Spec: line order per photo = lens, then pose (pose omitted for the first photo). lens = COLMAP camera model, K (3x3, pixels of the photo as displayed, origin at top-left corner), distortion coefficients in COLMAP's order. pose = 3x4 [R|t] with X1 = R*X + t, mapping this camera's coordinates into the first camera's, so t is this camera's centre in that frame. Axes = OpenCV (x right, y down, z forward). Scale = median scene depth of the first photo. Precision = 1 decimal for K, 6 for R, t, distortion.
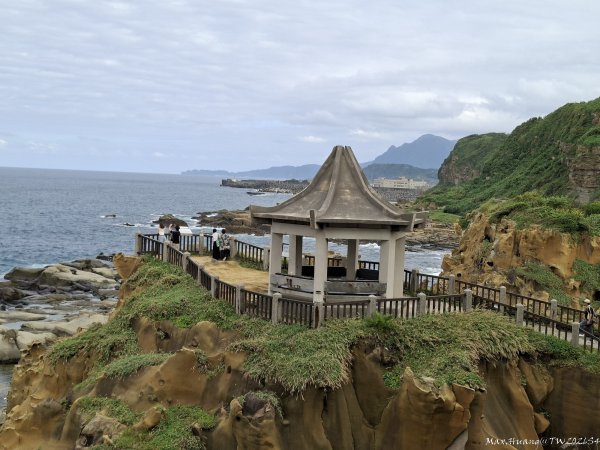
lens RADIAL K [[832.3, 0, 305.8], [0, 832.3, 226.6], [0, 0, 1]] dist [0.134699, 0.000000]
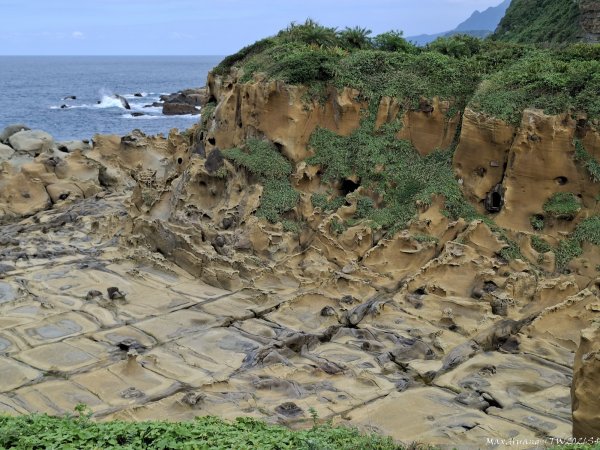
lens RADIAL K [[832.3, 0, 288.1], [0, 832.3, 236.8], [0, 0, 1]] dist [0.134699, 0.000000]
pose [[0.992674, -0.022795, -0.118651, 0.358087], [0.040884, 0.987483, 0.152334, 0.022782], [0.113693, -0.156069, 0.981181, 0.391659]]
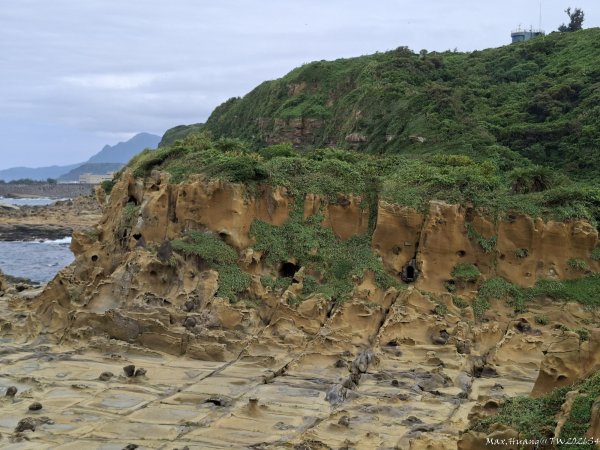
lens RADIAL K [[832.3, 0, 300.8], [0, 832.3, 221.1], [0, 0, 1]] dist [0.134699, 0.000000]
pose [[0.946039, -0.057268, 0.318953, 0.133850], [0.058866, 0.998255, 0.004635, 0.037213], [-0.318662, 0.014391, 0.947759, 0.328643]]
